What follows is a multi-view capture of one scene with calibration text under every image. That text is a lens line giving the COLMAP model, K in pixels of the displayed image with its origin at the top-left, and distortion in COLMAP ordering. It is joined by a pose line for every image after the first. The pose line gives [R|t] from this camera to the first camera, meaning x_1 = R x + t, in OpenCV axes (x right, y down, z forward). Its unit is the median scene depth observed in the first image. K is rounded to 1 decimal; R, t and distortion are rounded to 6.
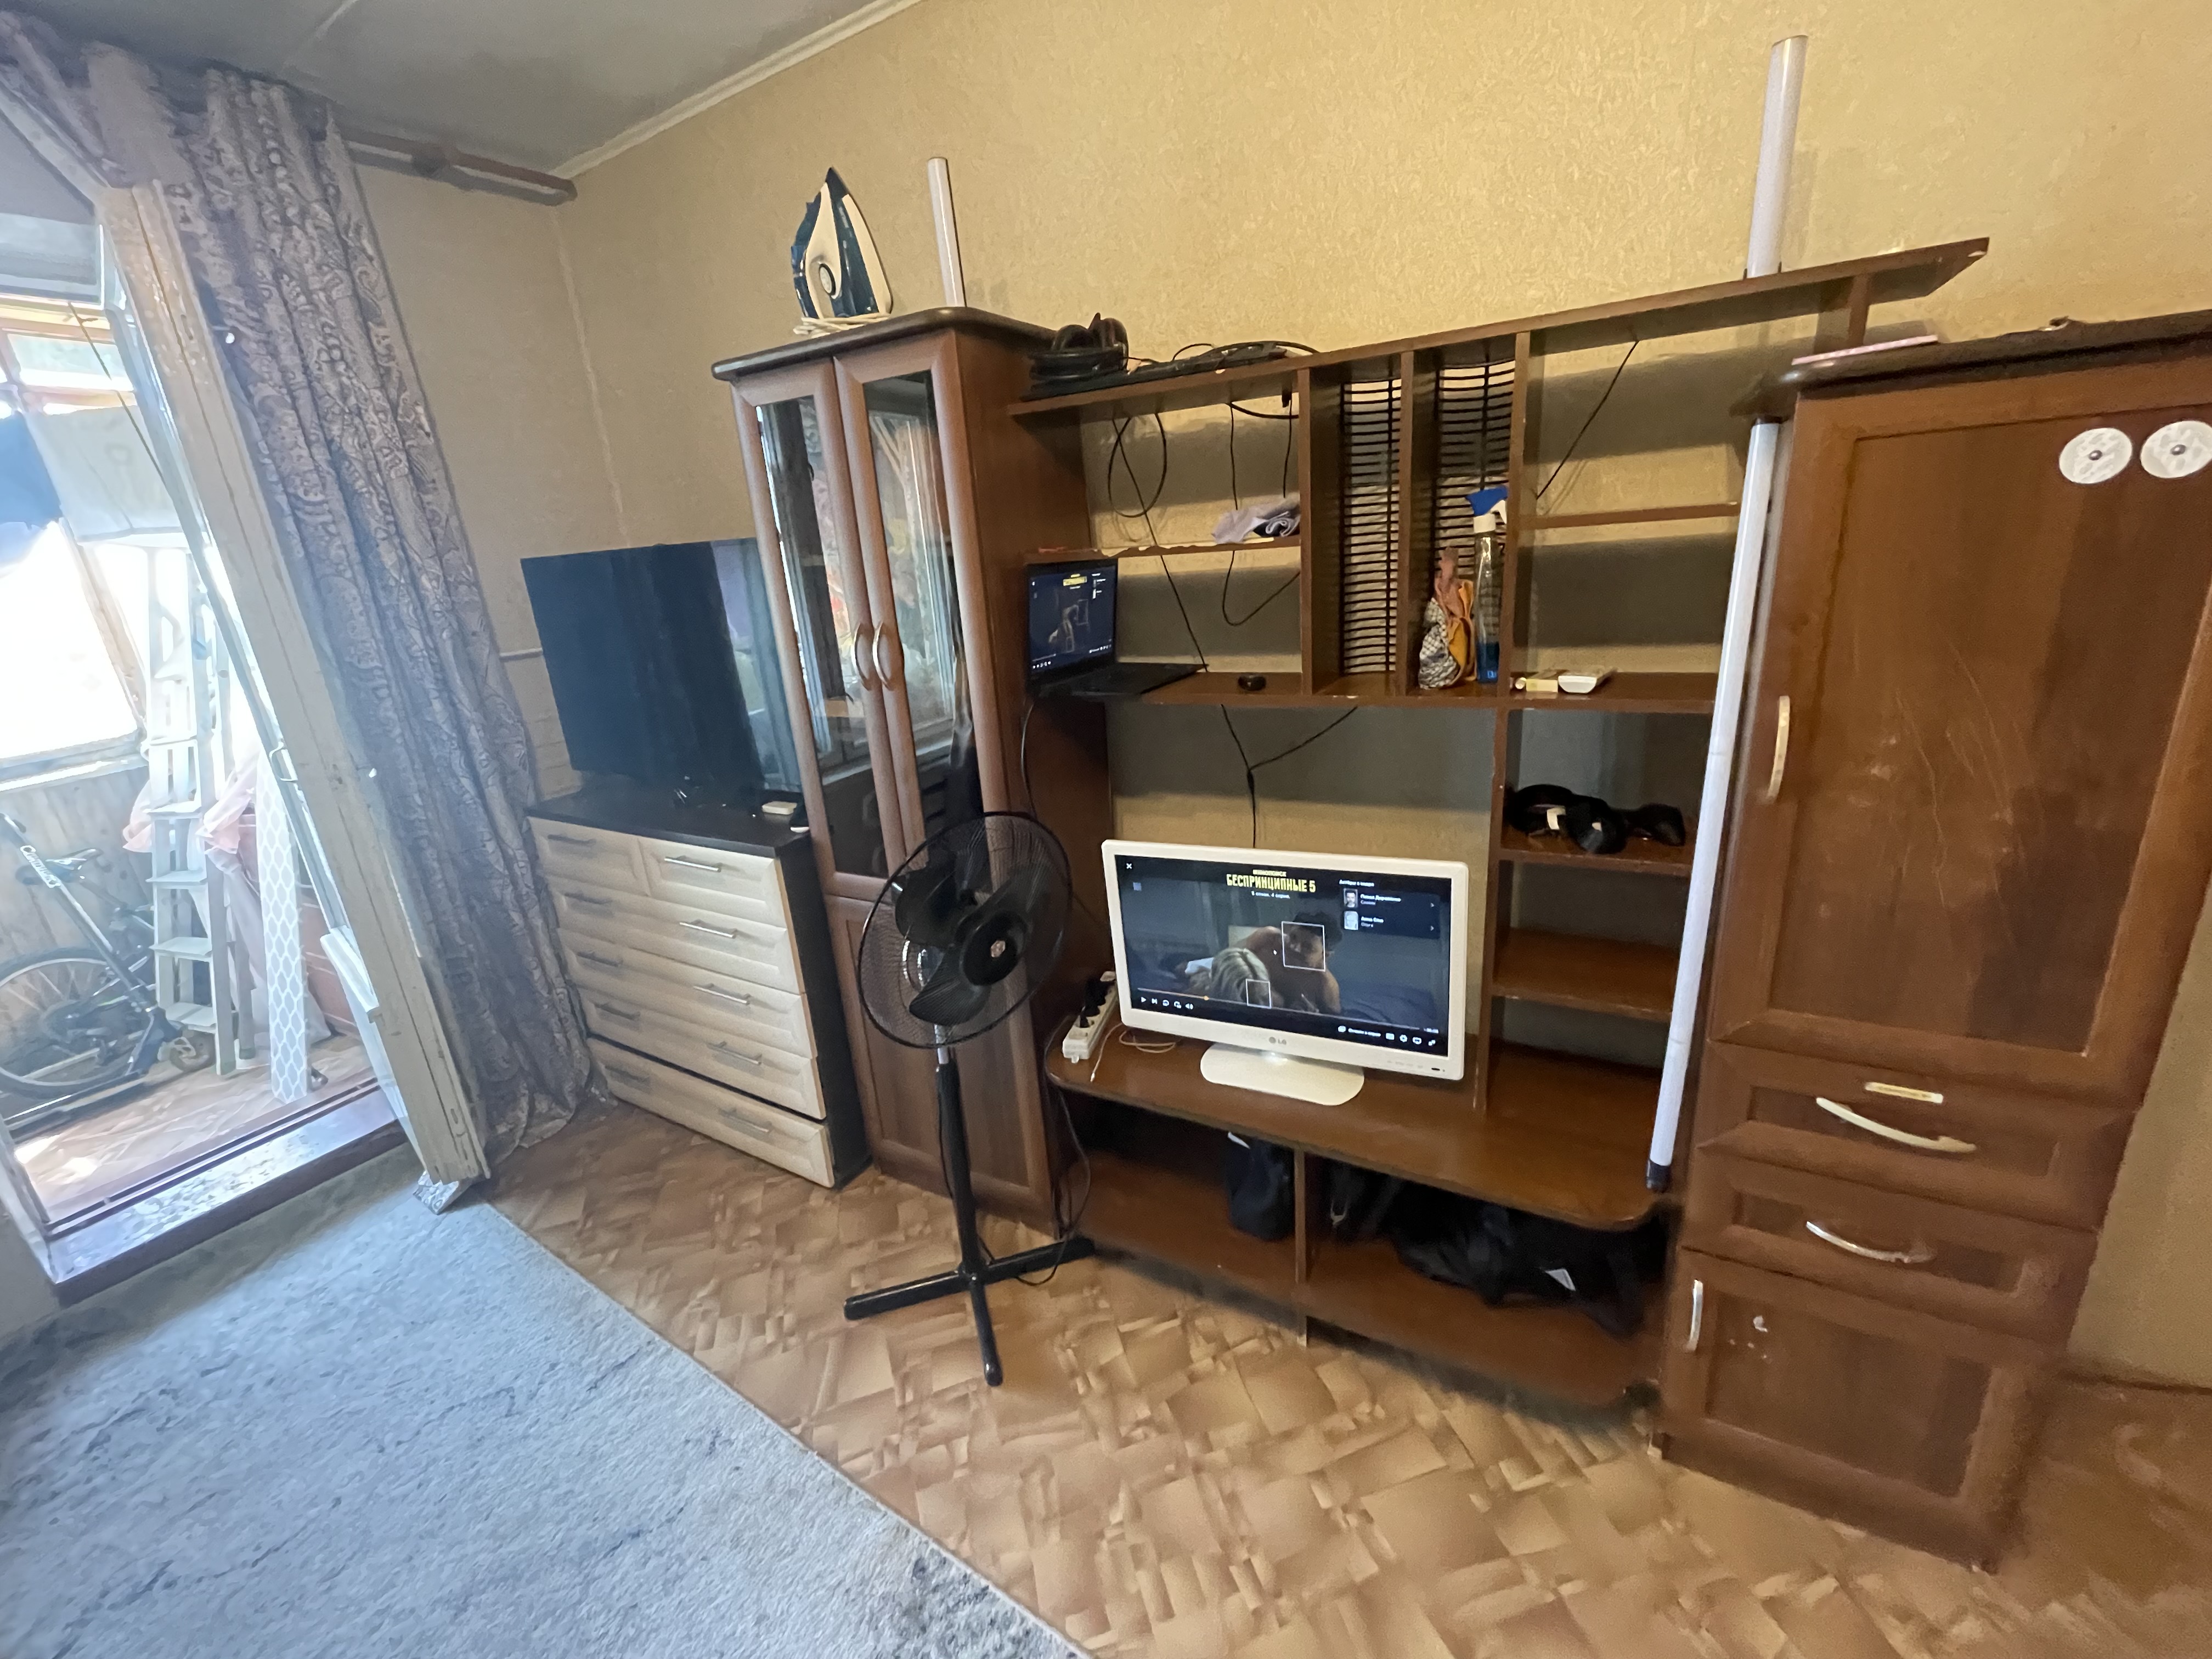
lens RADIAL K [[900.5, 0, 1103.6], [0, 900.5, 822.6], [0, 0, 1]] dist [-0.005173, 0.002103]
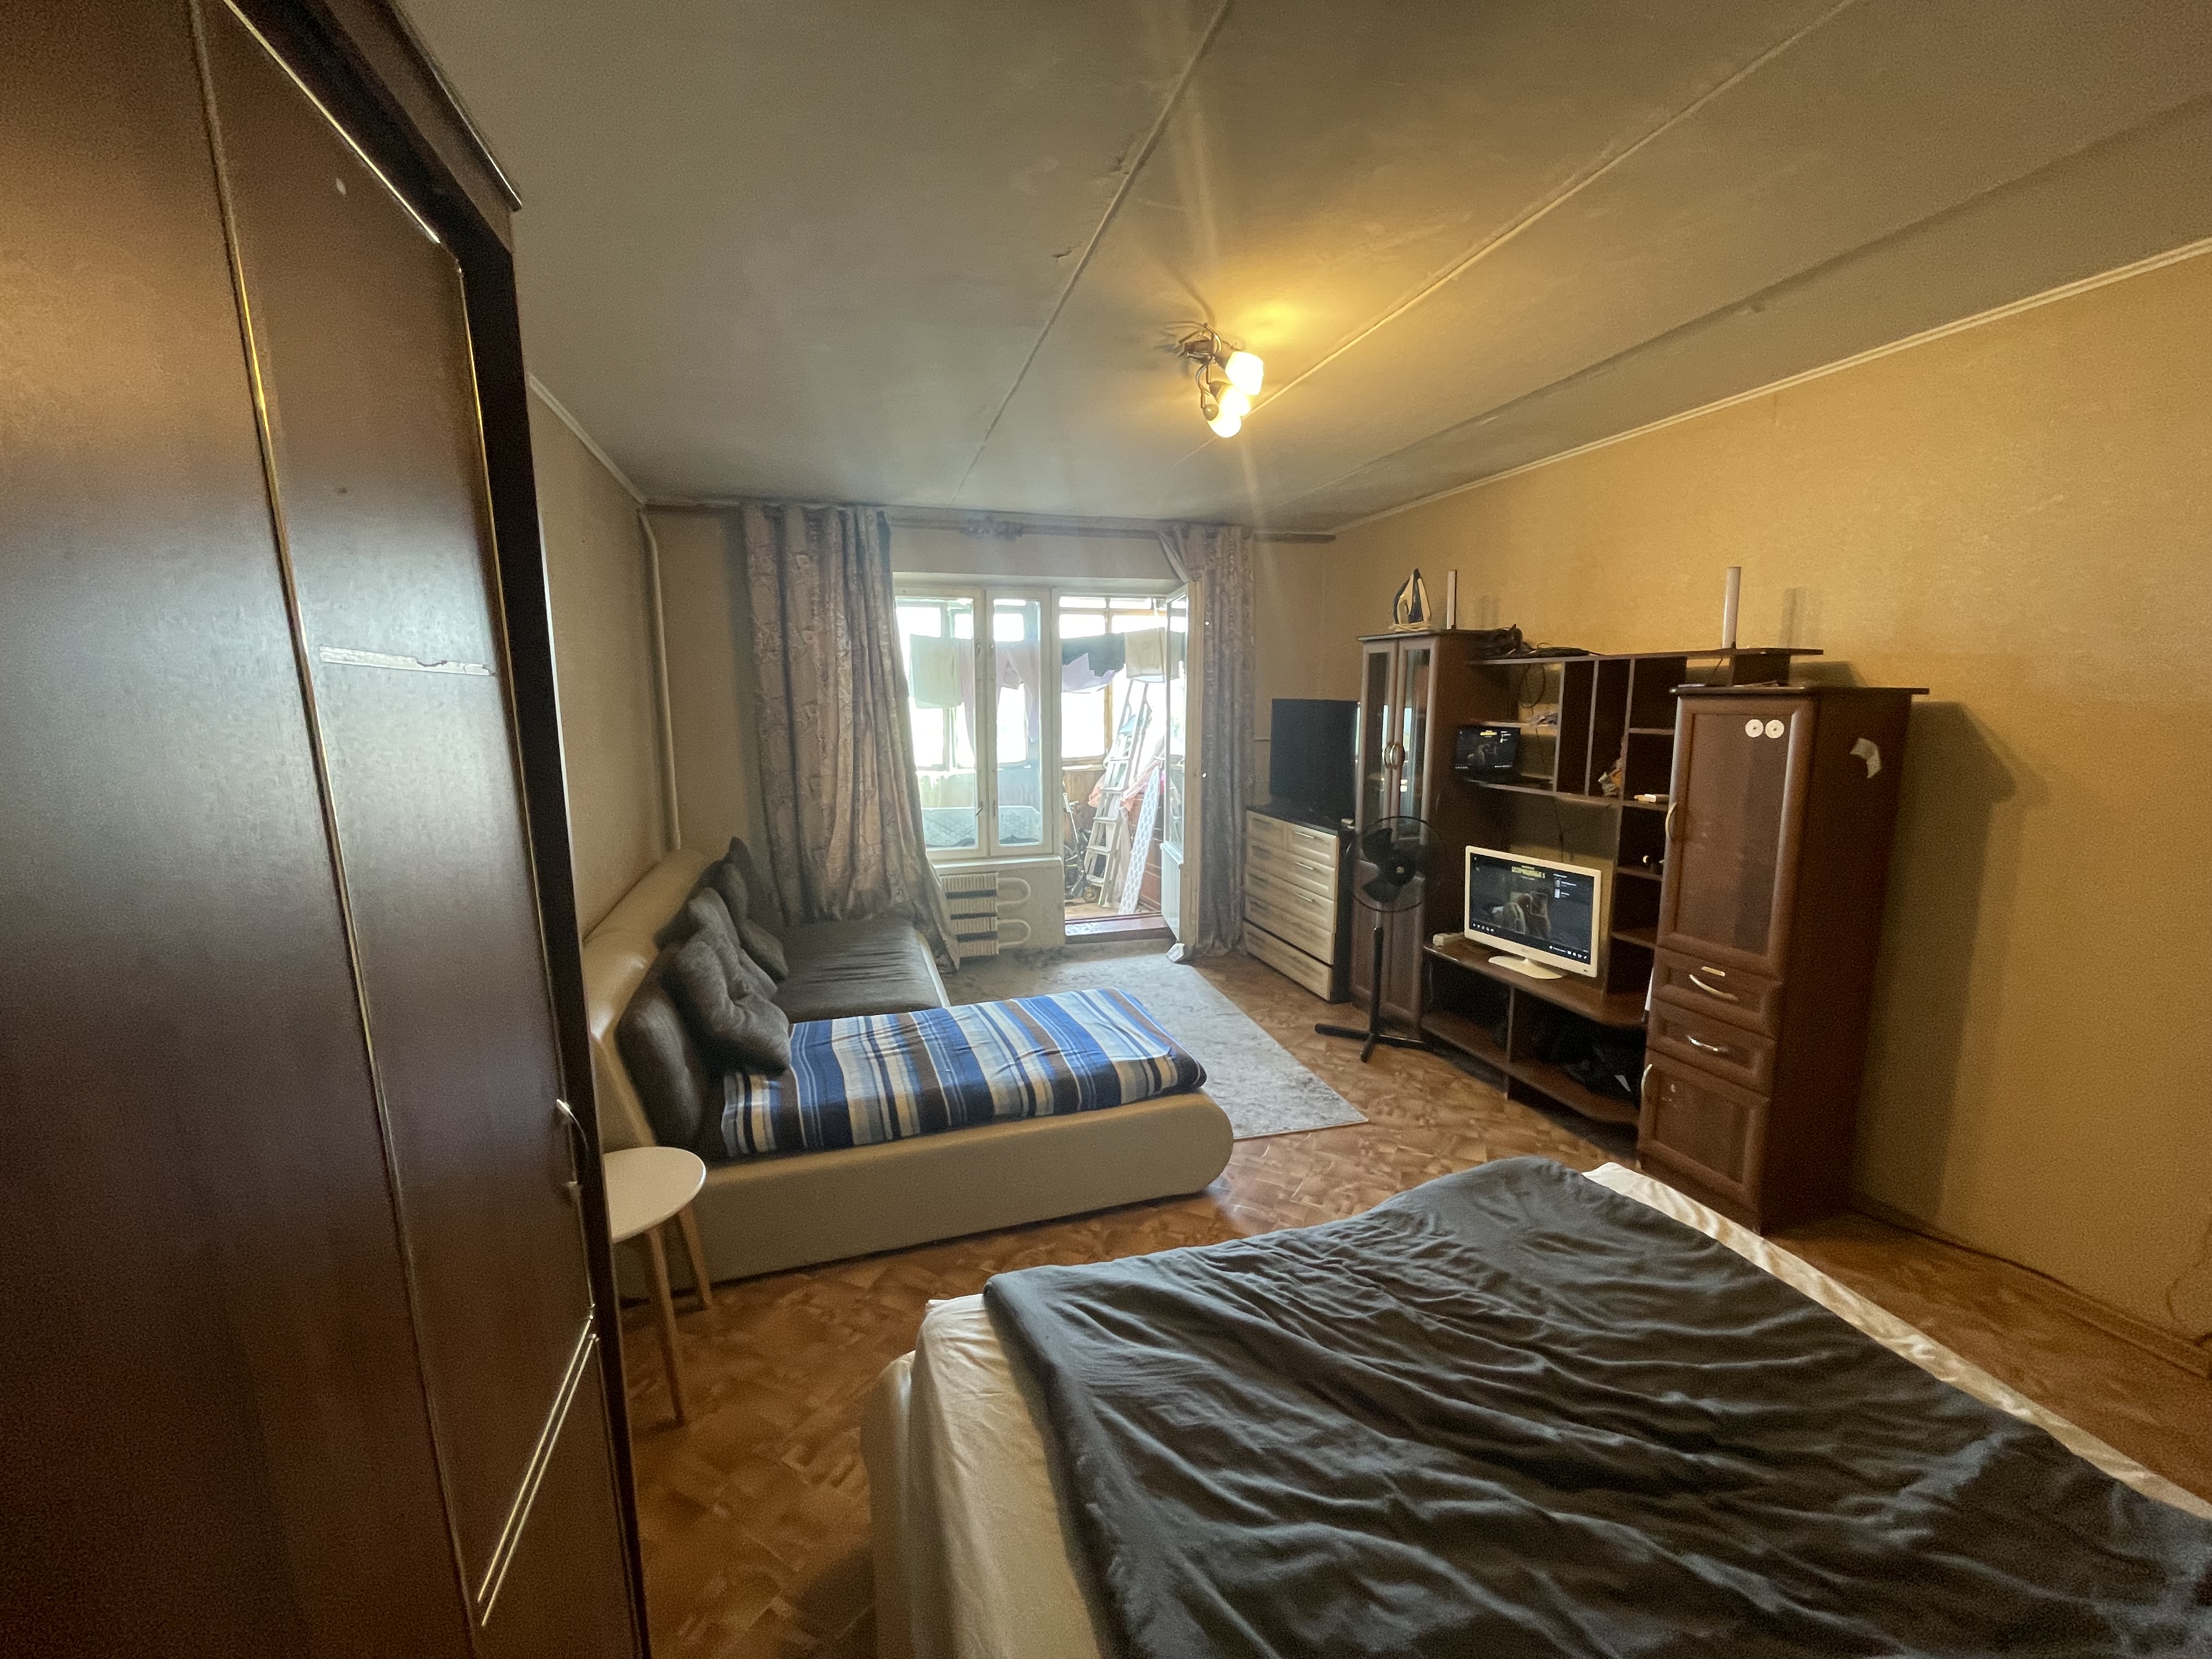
lens RADIAL K [[900.5, 0, 1109.2], [0, 900.5, 820.6], [0, 0, 1]] dist [-0.005173, 0.002103]
pose [[0.747084, 0.170342, -0.642534, 0.795528], [-0.255102, 0.966066, -0.040498, 0.289183], [0.613831, 0.194167, 0.765186, -1.335817]]
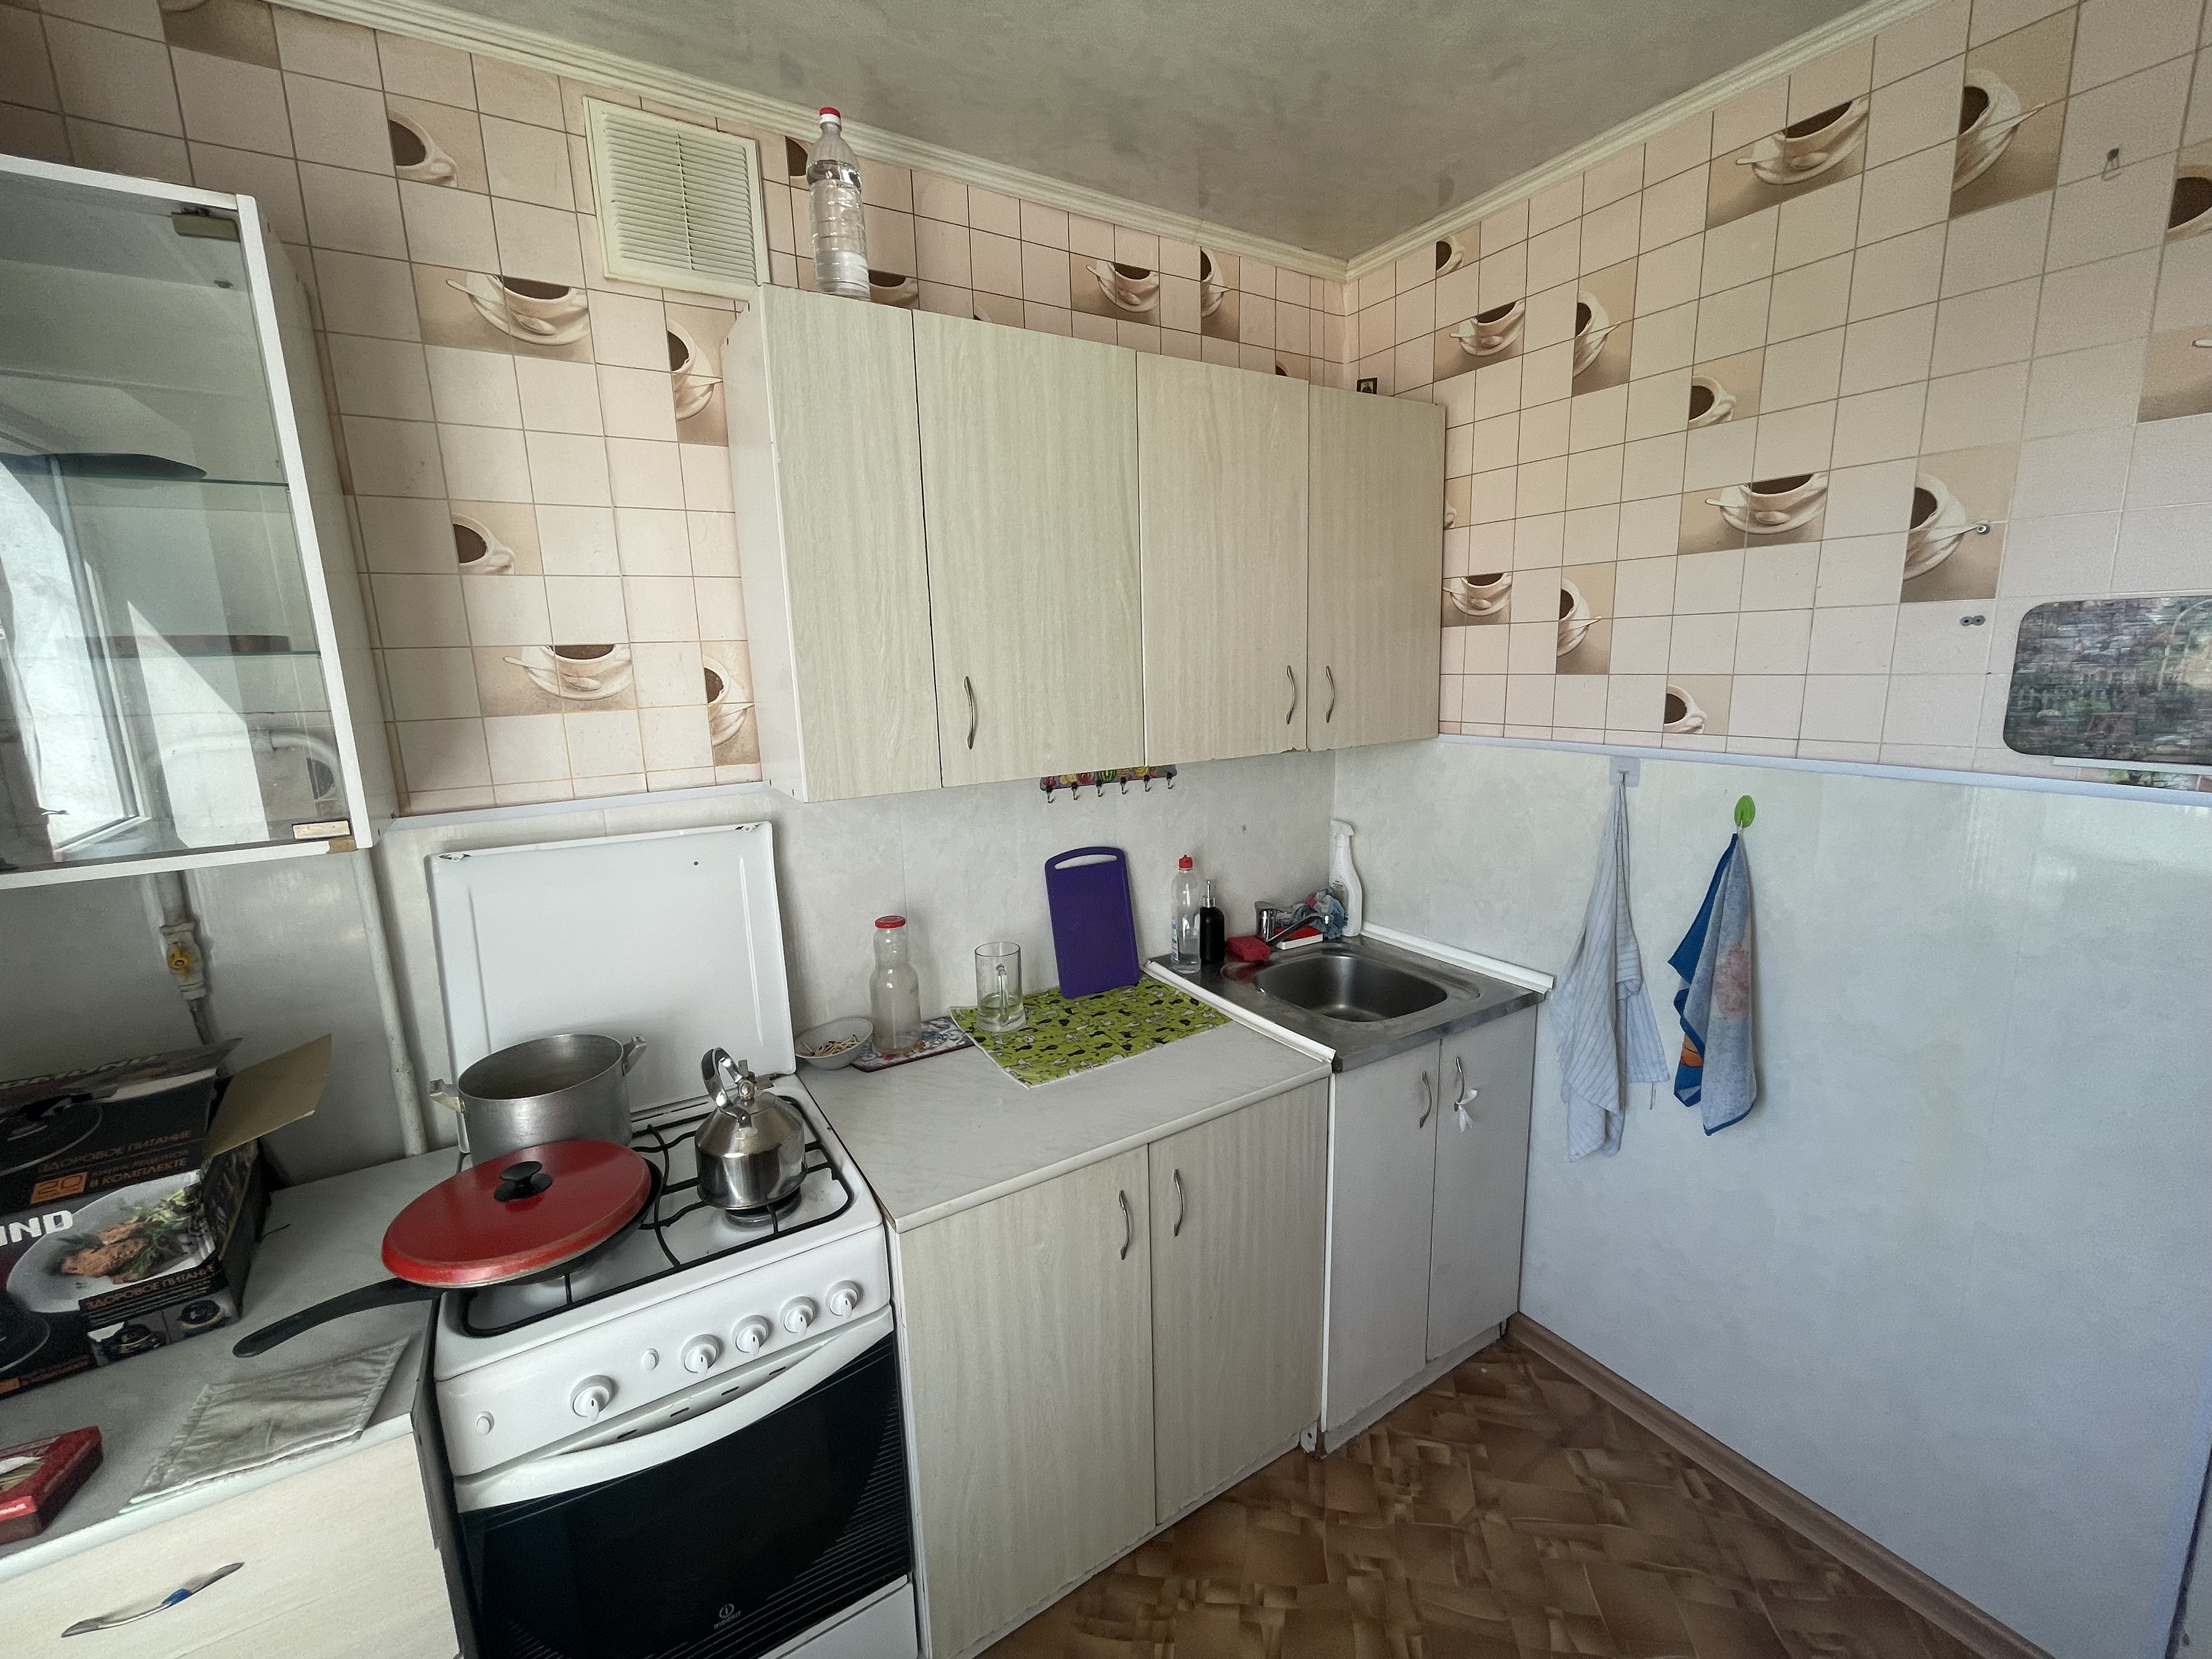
lens RADIAL K [[900.5, 0, 1103.6], [0, 900.5, 829.4], [0, 0, 1]] dist [-0.005173, 0.002103]
pose [[-0.889410, 0.024888, 0.456432, -0.176581], [0.230642, 0.886526, 0.401094, -0.519106], [-0.394656, 0.462009, -0.794226, 1.474029]]
